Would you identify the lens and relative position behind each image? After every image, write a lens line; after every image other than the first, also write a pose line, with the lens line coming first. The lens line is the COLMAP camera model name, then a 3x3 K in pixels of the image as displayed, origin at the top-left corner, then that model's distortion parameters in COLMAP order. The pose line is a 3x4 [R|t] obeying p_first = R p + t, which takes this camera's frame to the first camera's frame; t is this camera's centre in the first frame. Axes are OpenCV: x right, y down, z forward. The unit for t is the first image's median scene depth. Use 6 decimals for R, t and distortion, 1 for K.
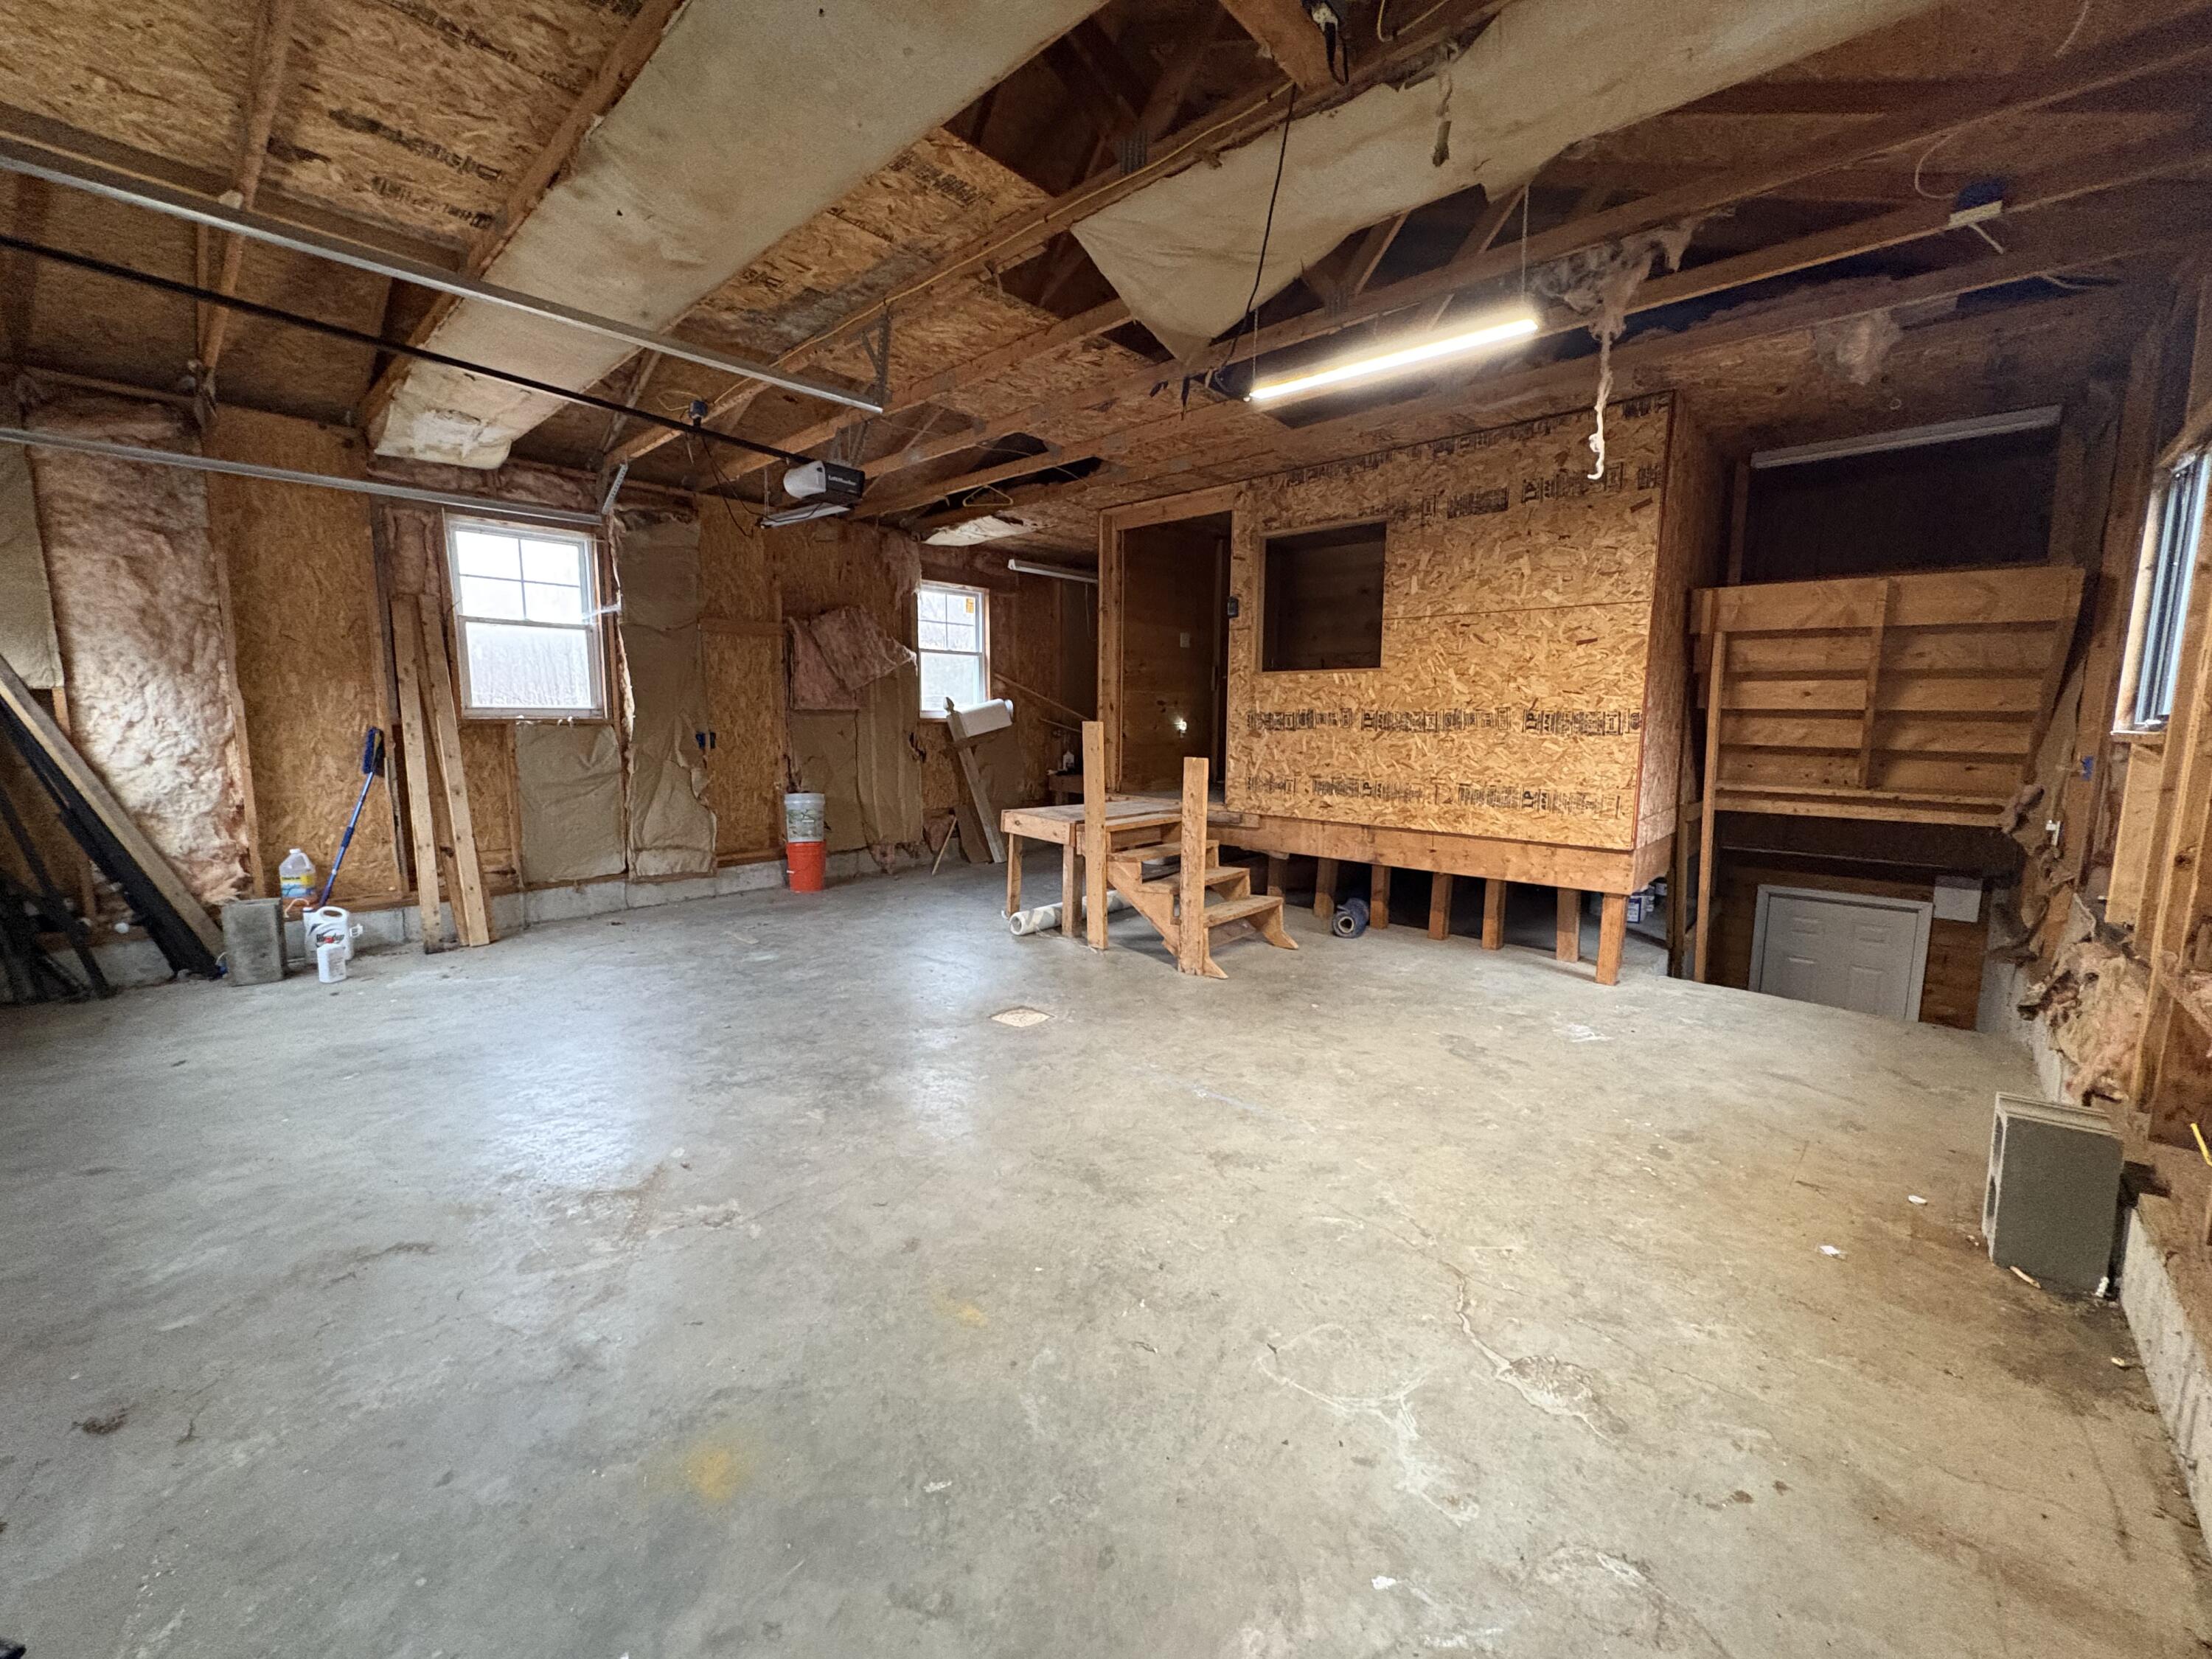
lens RADIAL K [[876.8, 0, 1103.0], [0, 876.8, 825.9], [0, 0, 1]] dist [-0.000029, -0.000498]
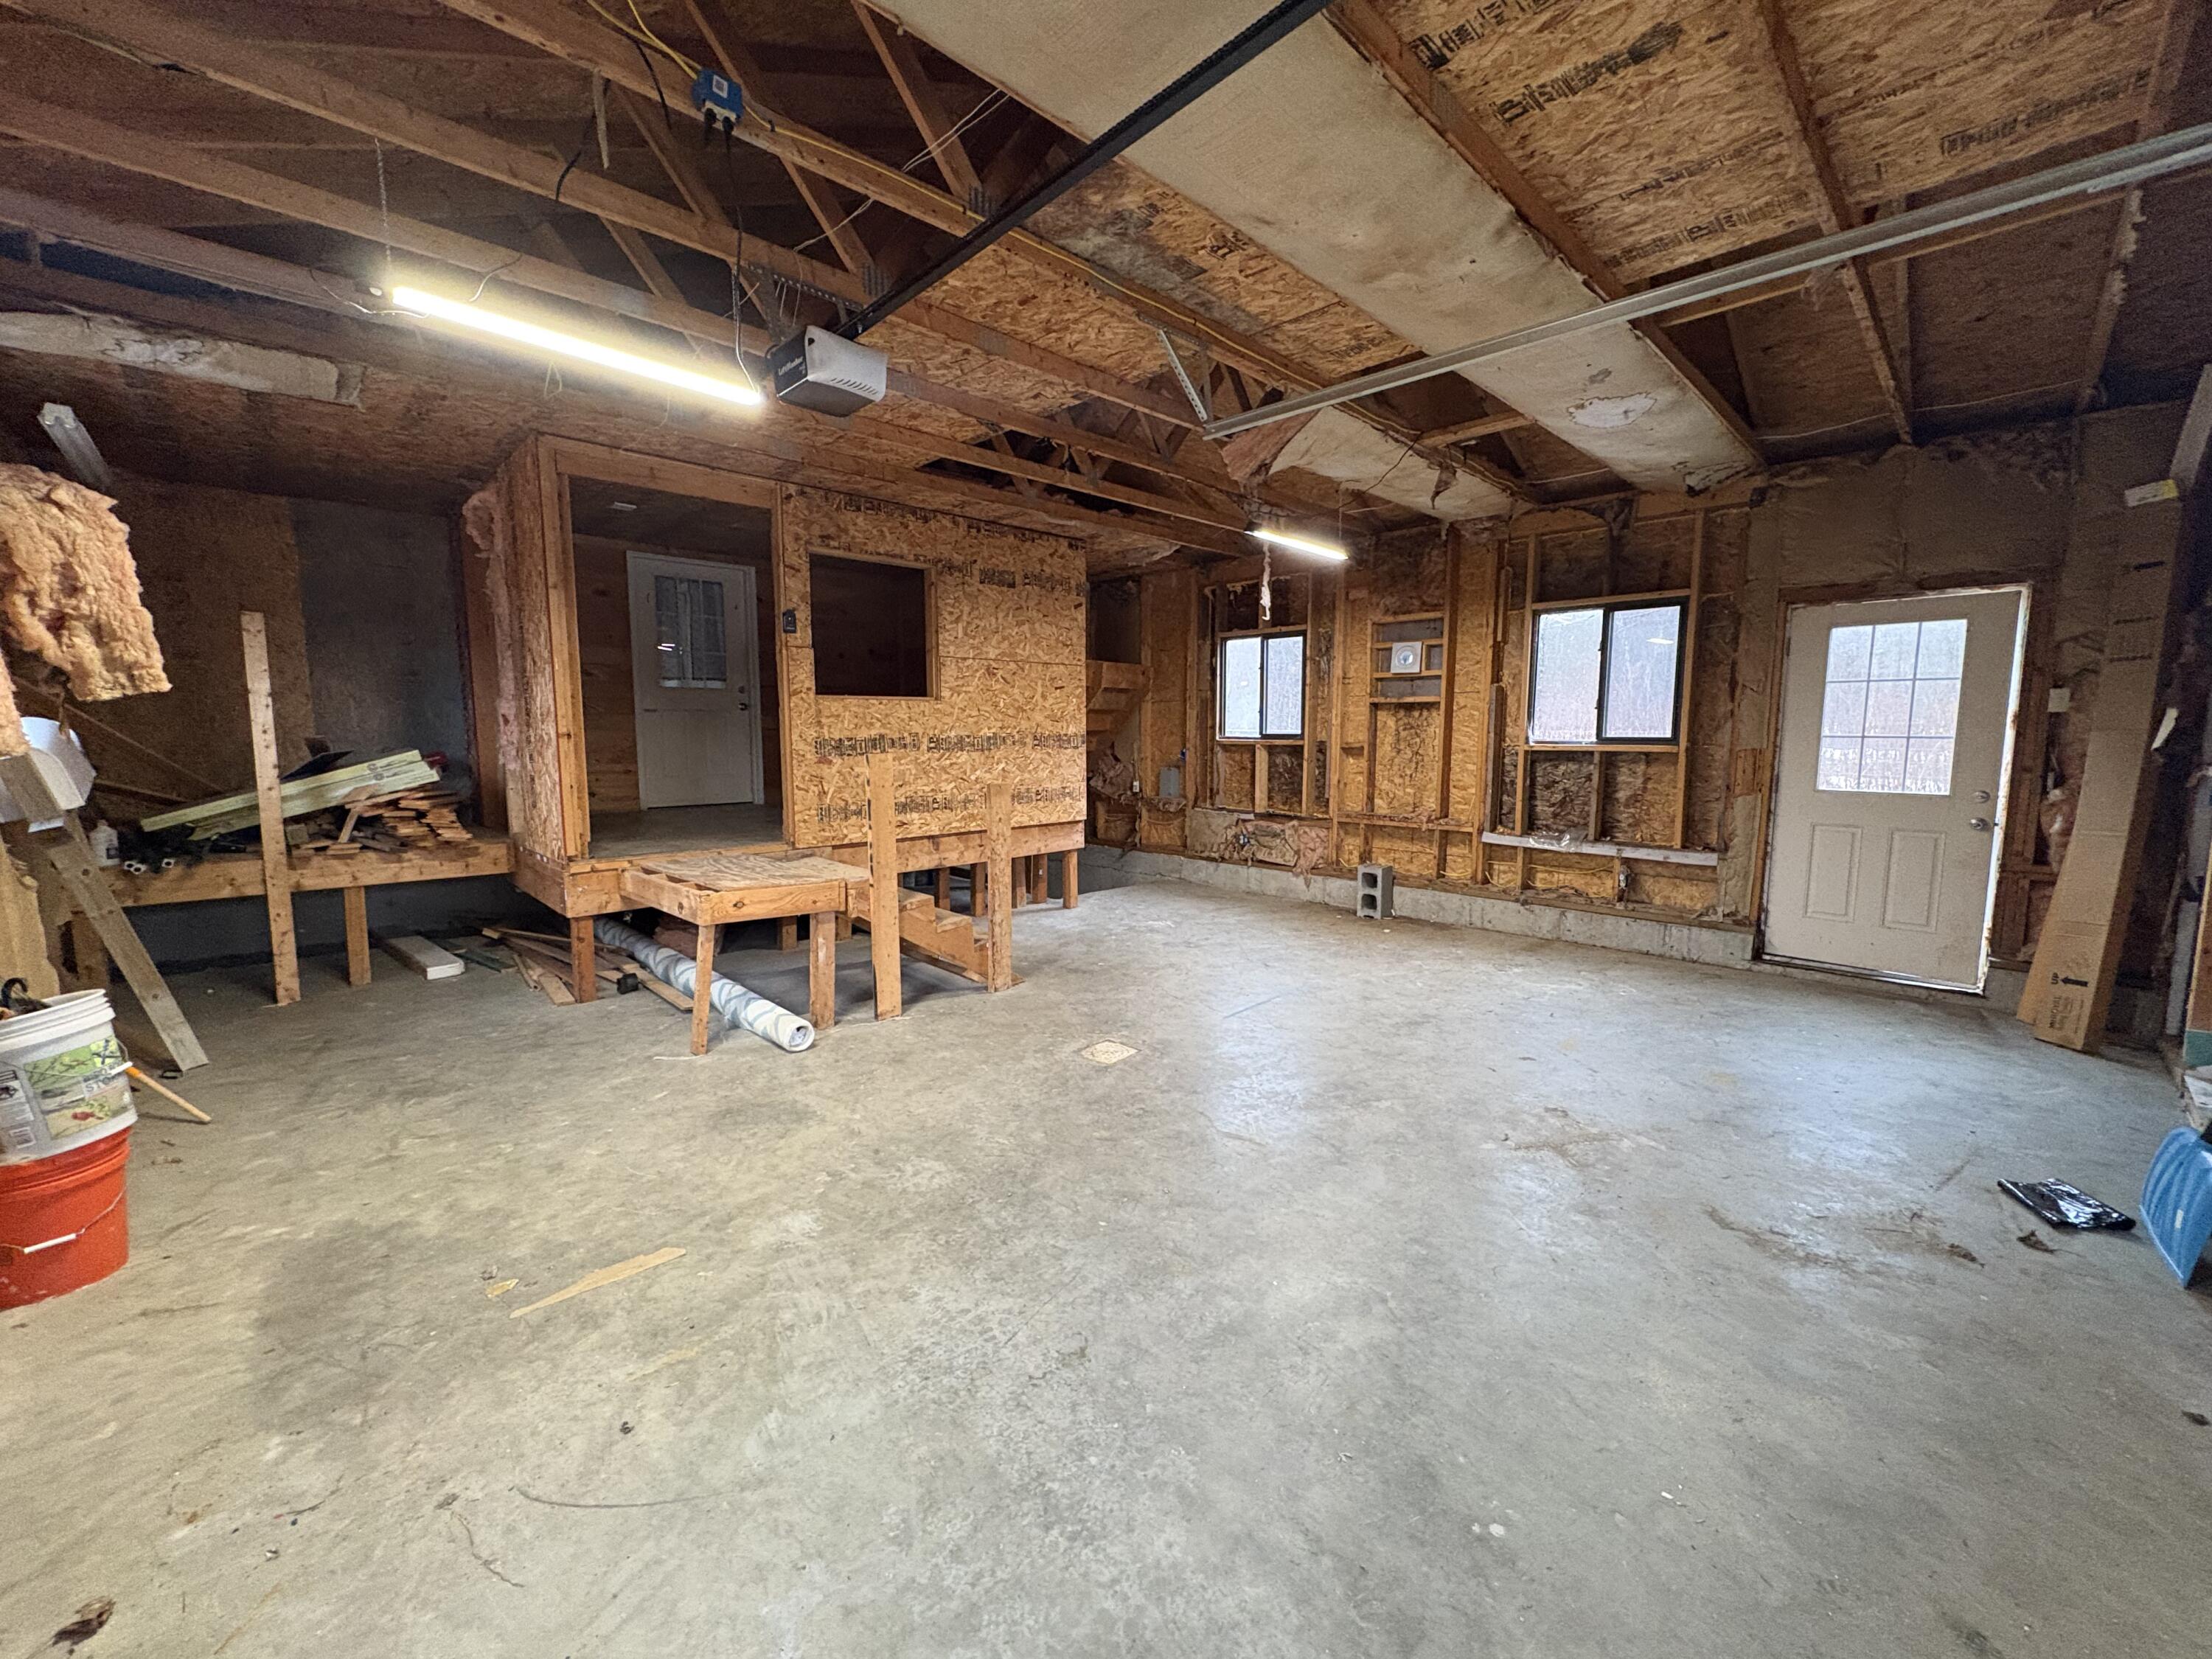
lens RADIAL K [[876.3, 0, 1106.6], [0, 876.3, 826.3], [0, 0, 1]] dist [-0.001009, 0.000378]
pose [[0.051109, -0.121266, 0.991303, -1.067542], [0.127768, 0.985238, 0.113937, -0.149139], [-0.990486, 0.120833, 0.065848, 0.926448]]
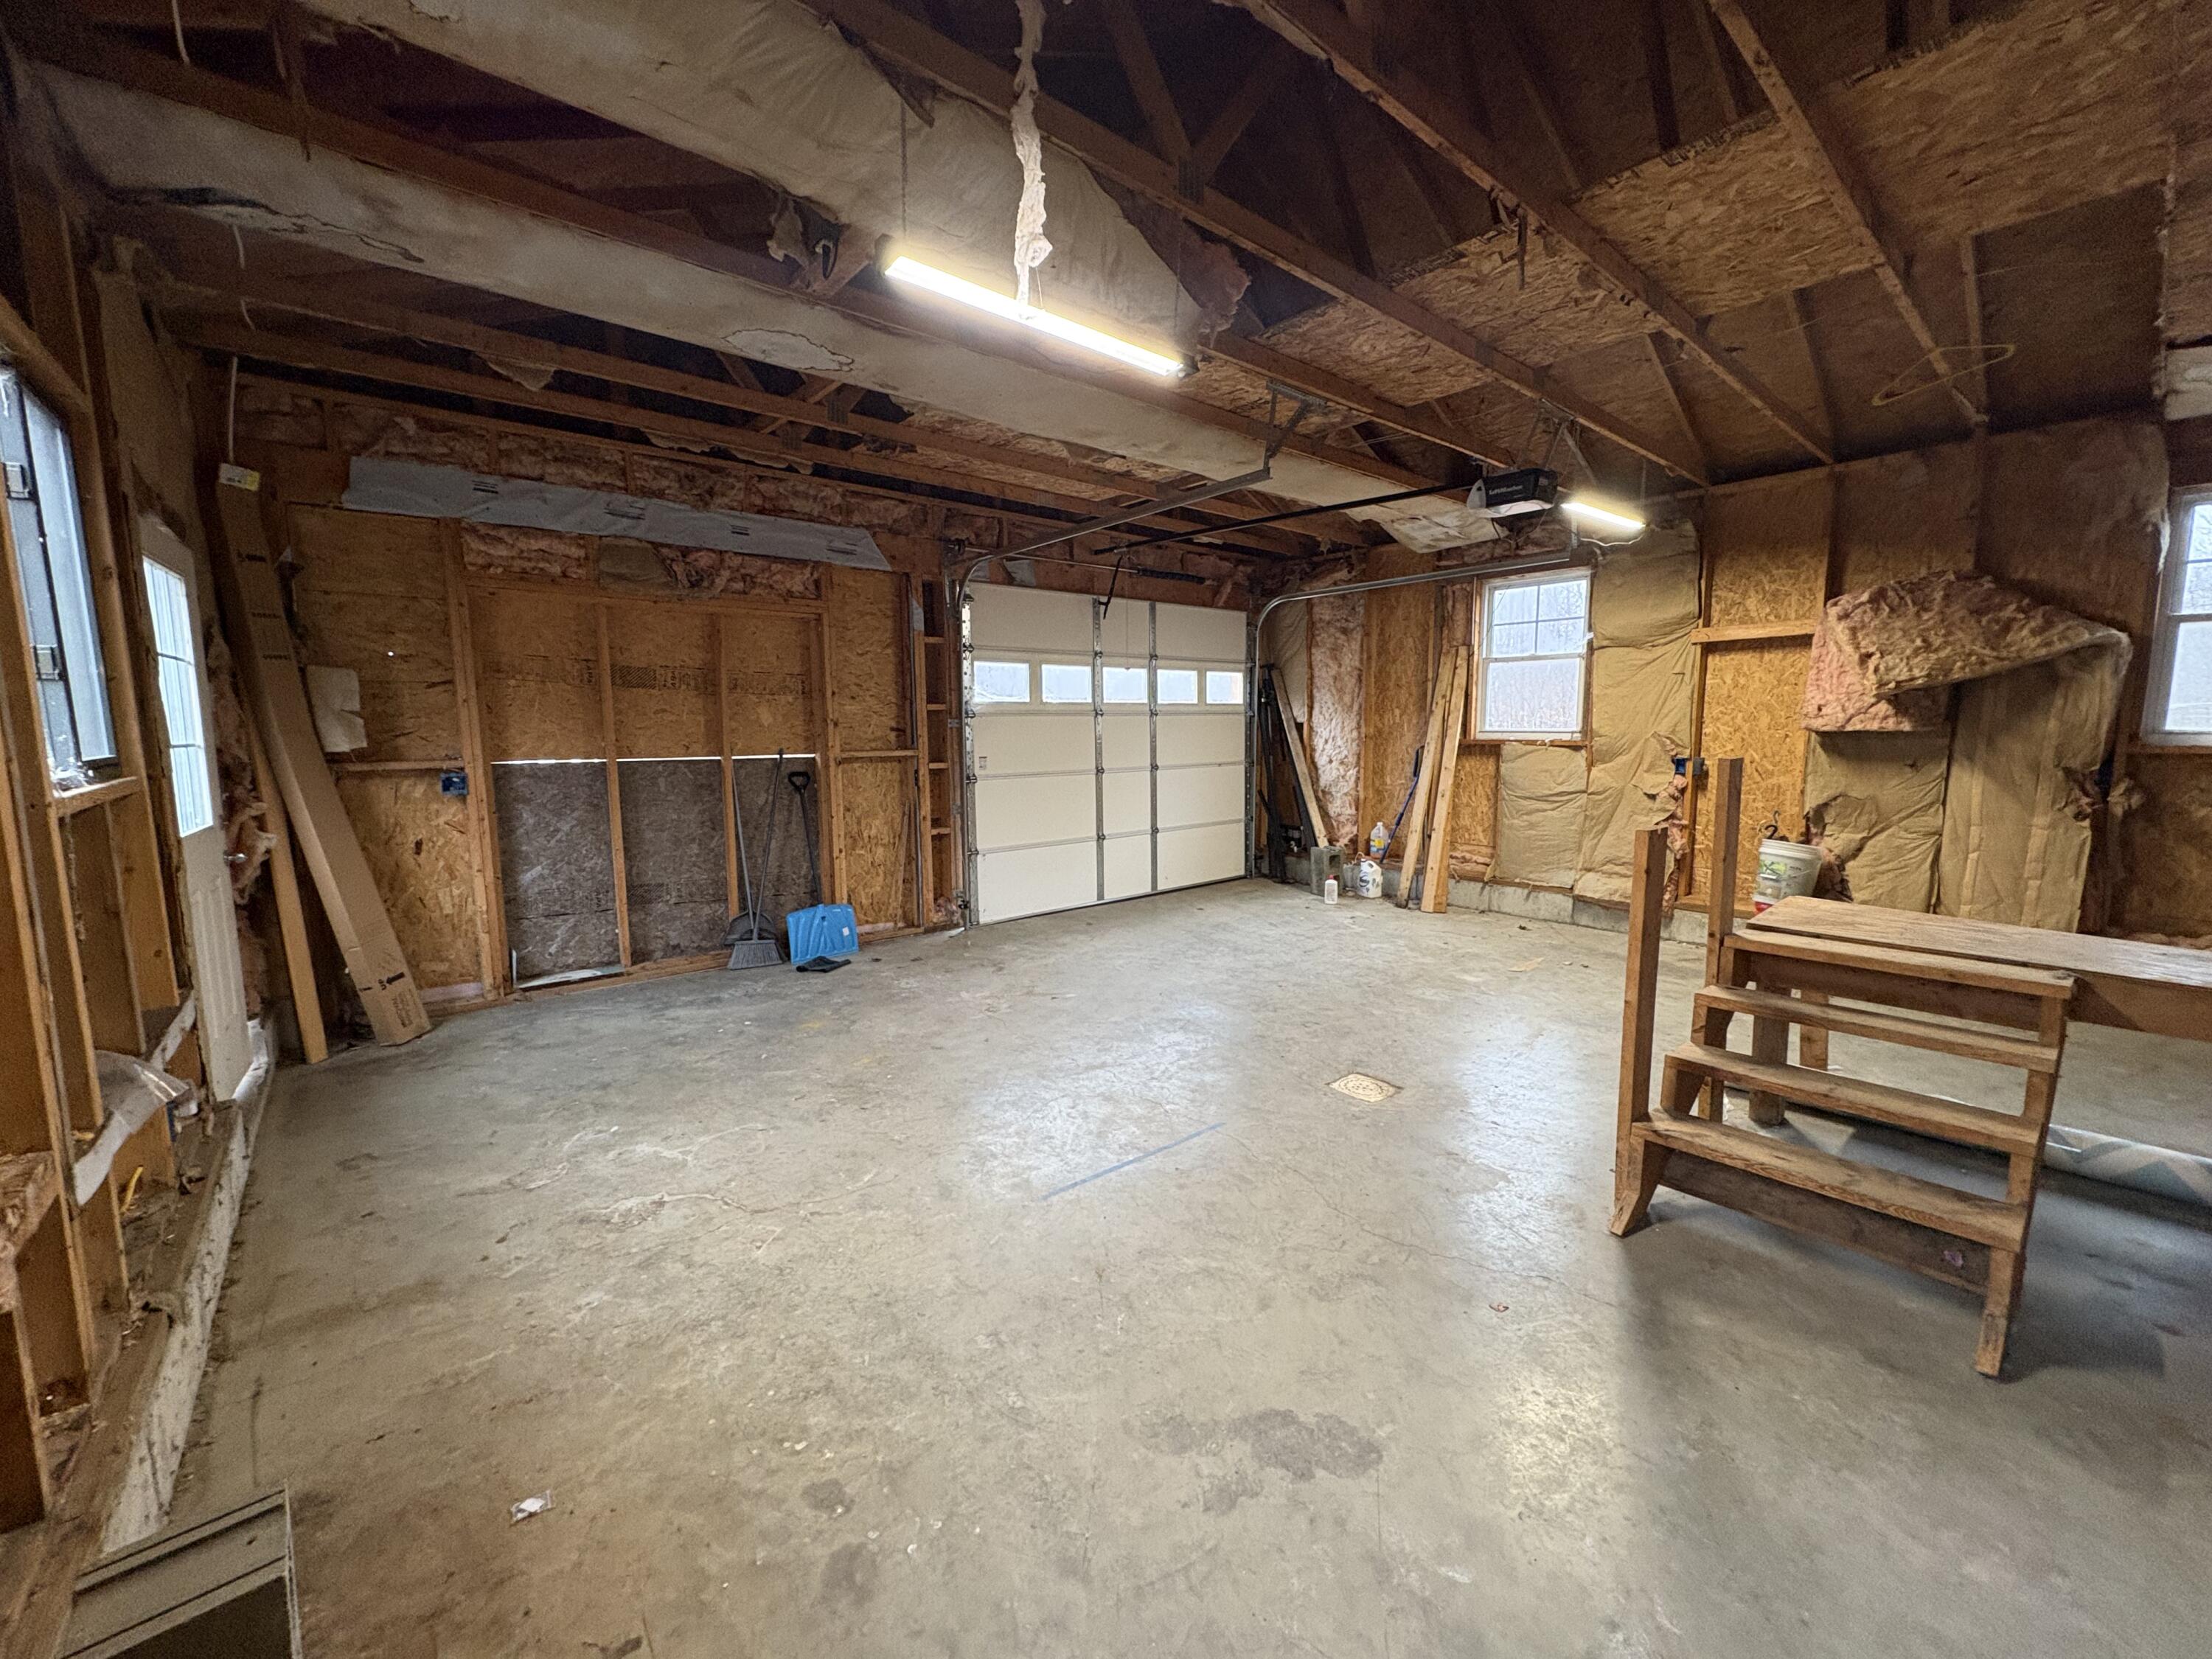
lens RADIAL K [[876.8, 0, 1103.0], [0, 876.8, 825.9], [0, 0, 1]] dist [-0.000029, -0.000498]
pose [[-0.127462, 0.109691, -0.985759, 0.797056], [-0.120639, 0.984772, 0.125180, -0.121736], [0.984479, 0.134876, -0.112288, 0.824191]]
